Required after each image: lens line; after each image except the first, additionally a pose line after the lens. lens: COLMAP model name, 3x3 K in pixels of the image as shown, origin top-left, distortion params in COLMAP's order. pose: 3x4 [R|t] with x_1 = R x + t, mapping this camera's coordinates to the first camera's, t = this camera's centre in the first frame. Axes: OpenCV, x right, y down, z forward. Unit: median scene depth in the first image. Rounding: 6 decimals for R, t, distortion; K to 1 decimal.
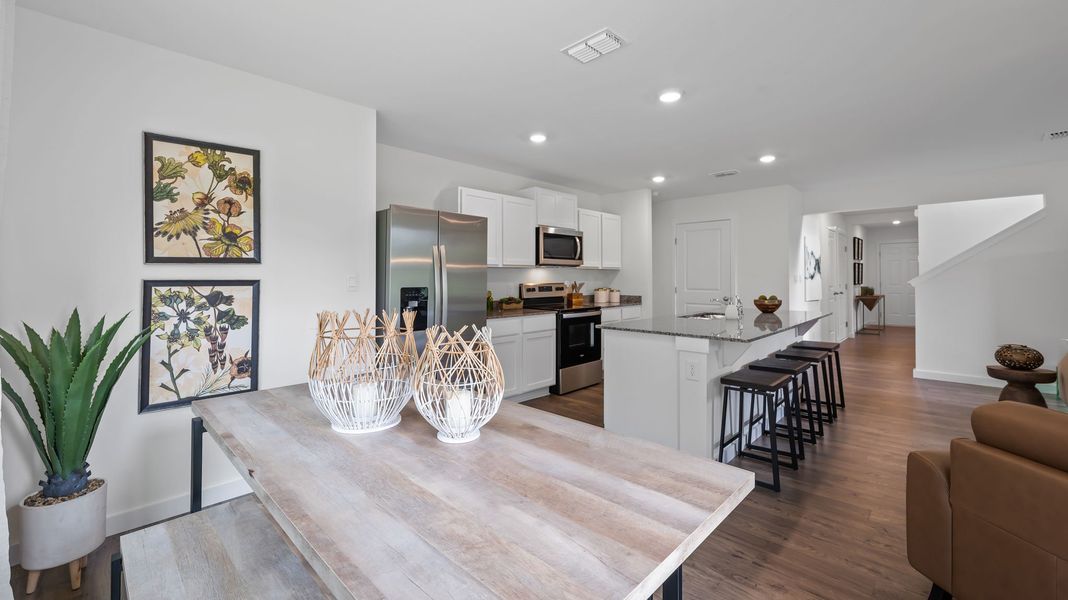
lens RADIAL K [[431.2, 0, 530.4], [0, 431.2, 284.2], [0, 0, 1]] dist [-0.000020, -0.000013]
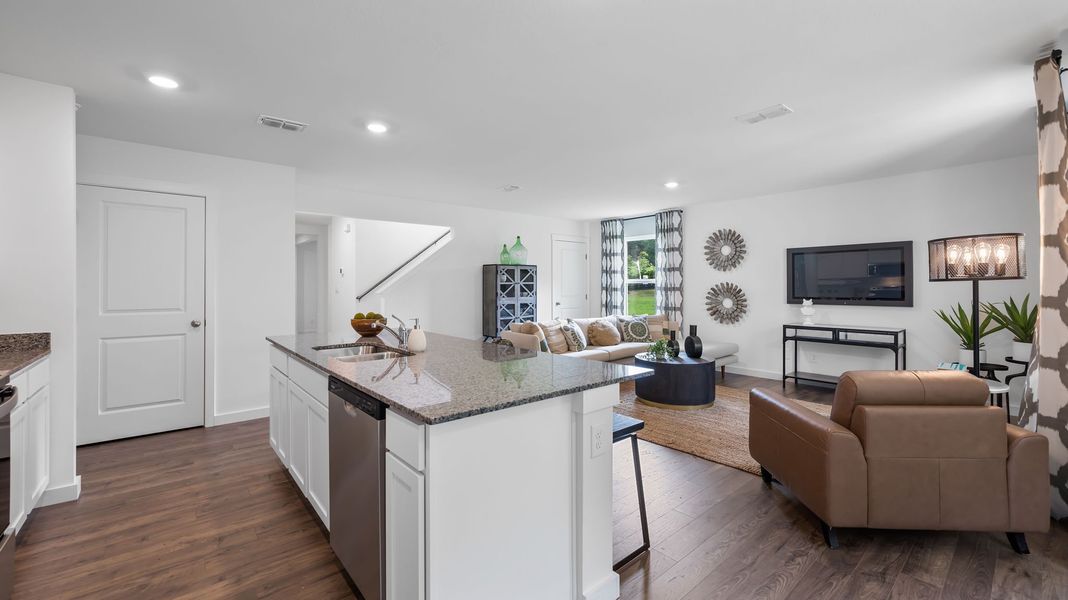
lens RADIAL K [[431.2, 0, 530.4], [0, 431.2, 284.2], [0, 0, 1]] dist [-0.000020, -0.000013]
pose [[0.098034, 0.010391, 0.995129, -0.122563], [0.017075, 0.999781, -0.012121, -0.006937], [-0.995037, 0.018180, 0.097835, 0.516766]]
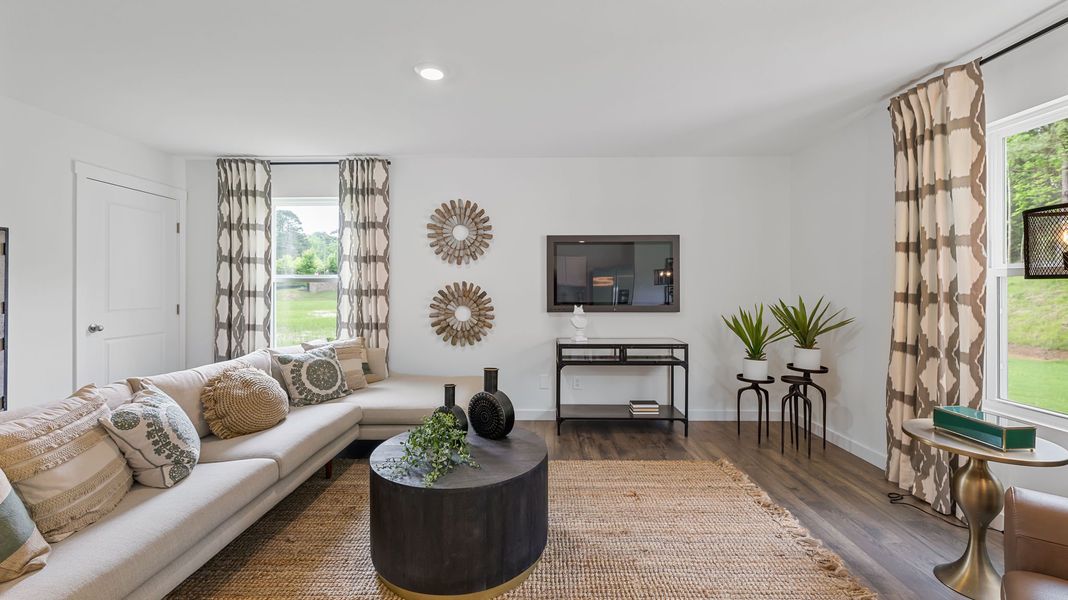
lens RADIAL K [[426.4, 0, 529.6], [0, 426.4, 285.7], [0, 0, 1]] dist [-0.001363, -0.000249]
pose [[-0.684084, 0.010907, 0.729322, 0.434571], [0.016982, 0.999855, 0.000977, -0.008915], [-0.729205, 0.013054, -0.684170, 0.529449]]
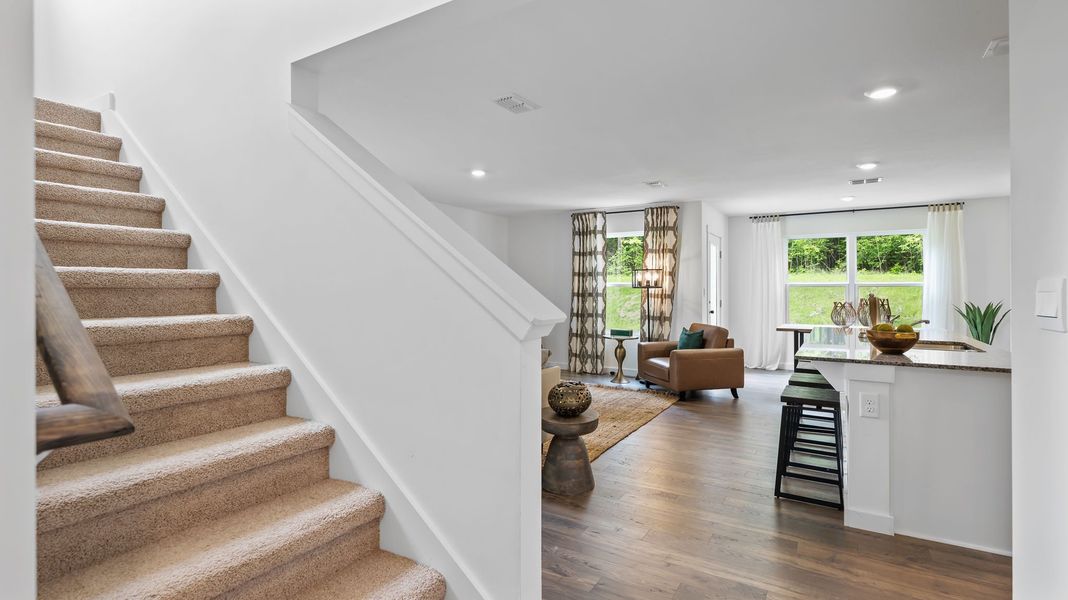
lens RADIAL K [[494.7, 0, 530.7], [0, 494.7, 287.3], [0, 0, 1]] dist [-0.001190, -0.000352]
pose [[-0.977485, 0.007021, -0.210887, 0.905461], [0.004263, 0.999899, 0.013532, -0.027381], [0.210960, 0.012328, -0.977417, 1.201320]]
